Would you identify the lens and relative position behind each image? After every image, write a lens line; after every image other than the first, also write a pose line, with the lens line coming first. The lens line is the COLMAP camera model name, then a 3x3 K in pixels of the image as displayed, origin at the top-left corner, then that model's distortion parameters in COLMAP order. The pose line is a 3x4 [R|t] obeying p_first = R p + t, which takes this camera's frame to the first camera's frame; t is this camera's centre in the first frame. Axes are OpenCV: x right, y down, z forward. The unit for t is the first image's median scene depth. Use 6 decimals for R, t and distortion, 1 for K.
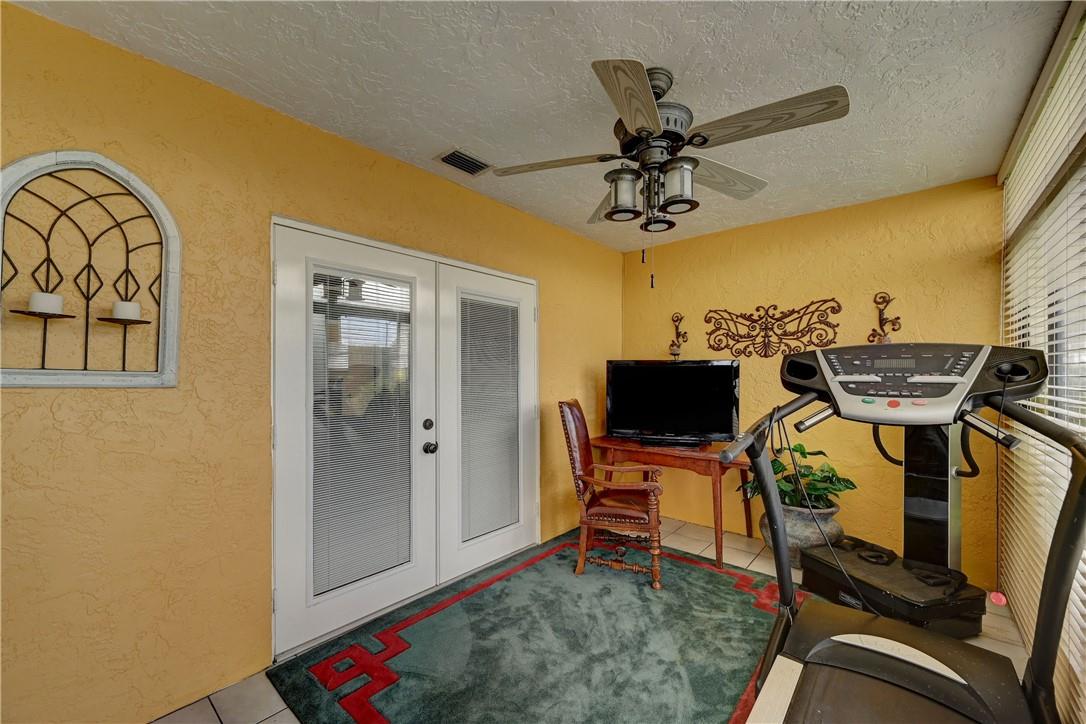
lens RADIAL K [[429.9, 0, 539.7], [0, 429.9, 364.8], [0, 0, 1]] dist [-0.002567, -0.000189]
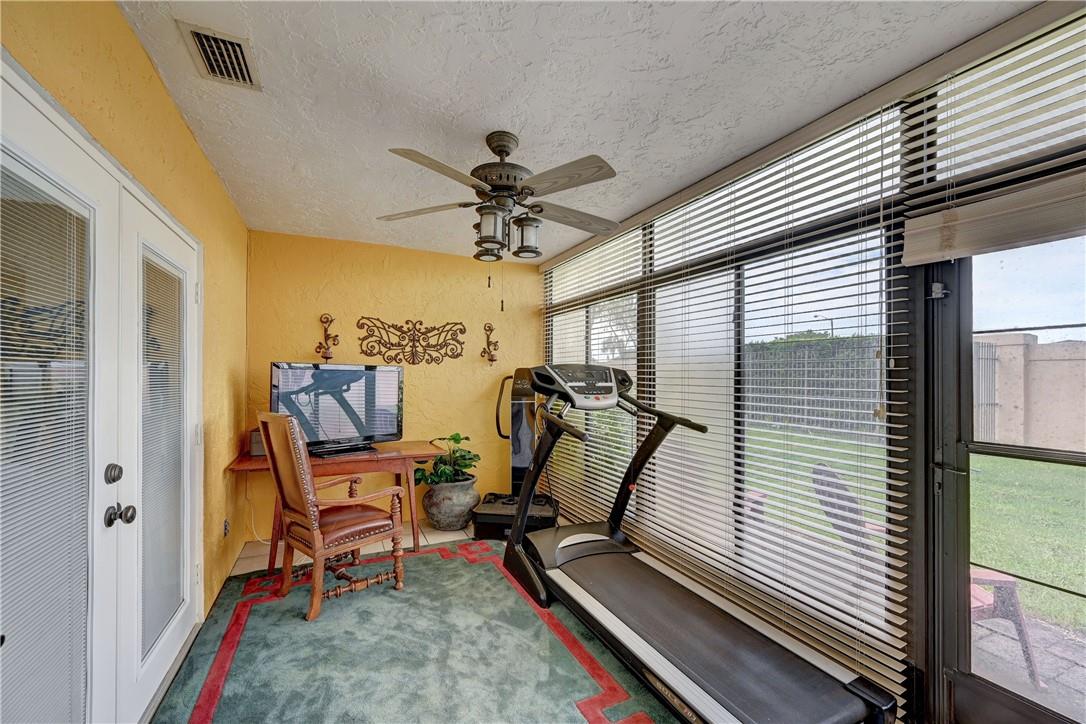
lens RADIAL K [[429.9, 0, 539.7], [0, 429.9, 364.8], [0, 0, 1]] dist [-0.002567, -0.000189]
pose [[0.407084, 0.026666, 0.913002, -0.431353], [-0.027806, 0.999472, -0.016794, -0.006760], [-0.912968, -0.018550, 0.407610, 0.221690]]
